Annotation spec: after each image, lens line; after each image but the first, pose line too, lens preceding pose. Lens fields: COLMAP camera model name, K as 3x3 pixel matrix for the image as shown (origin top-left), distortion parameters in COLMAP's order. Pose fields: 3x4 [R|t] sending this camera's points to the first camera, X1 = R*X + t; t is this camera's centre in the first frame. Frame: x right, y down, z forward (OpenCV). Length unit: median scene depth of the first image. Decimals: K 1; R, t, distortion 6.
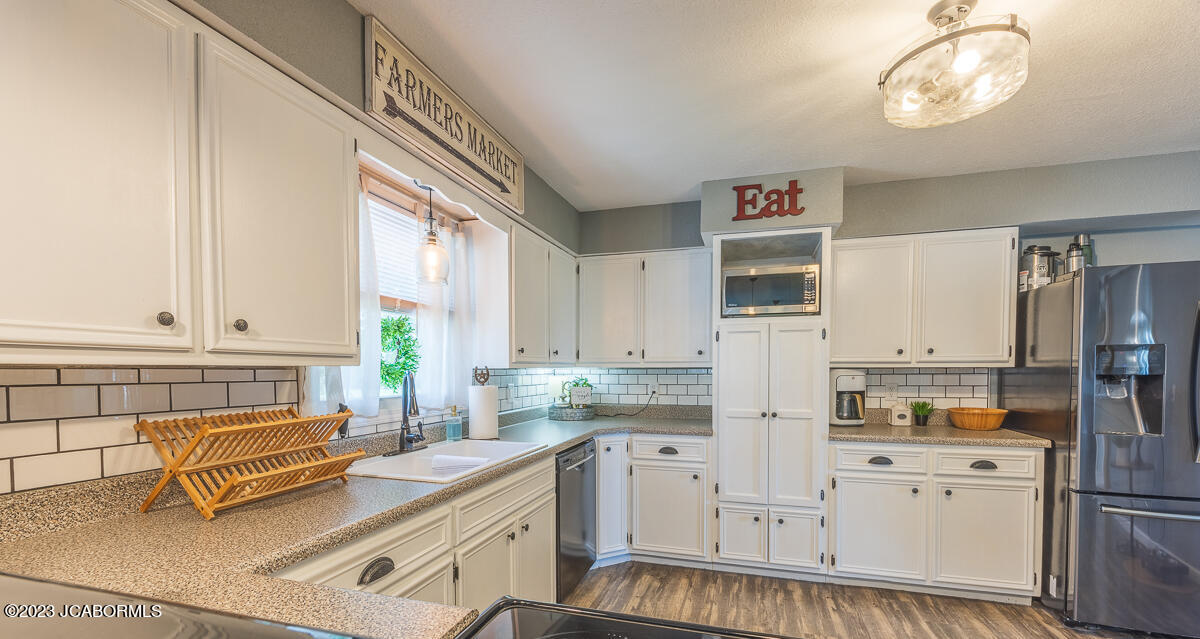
lens RADIAL K [[487.8, 0, 603.7], [0, 487.8, 383.8], [0, 0, 1]] dist [-0.001074, -0.000058]
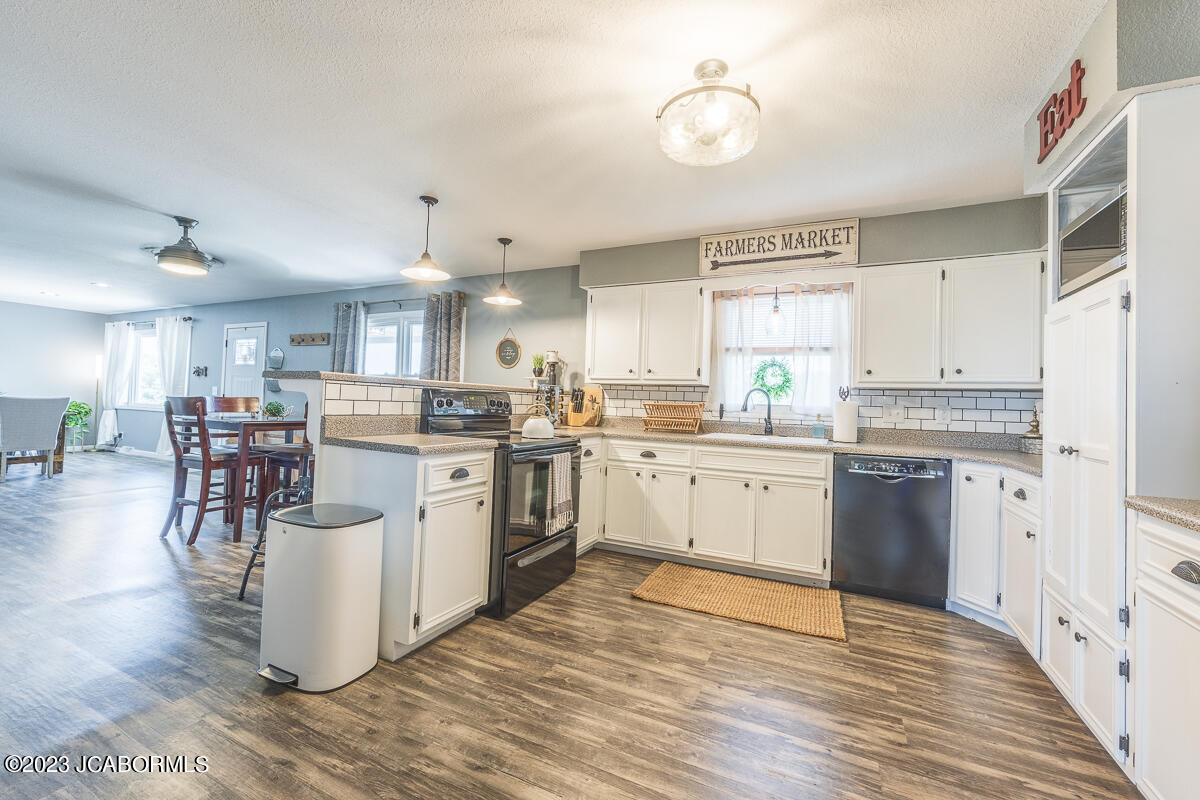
lens RADIAL K [[482.1, 0, 600.8], [0, 482.1, 392.1], [0, 0, 1]] dist [-0.000337, -0.000090]
pose [[-0.167150, -0.025760, -0.985595, 1.450037], [-0.062109, 0.997948, -0.015549, 0.051806], [0.983973, 0.058615, -0.168407, 0.736781]]
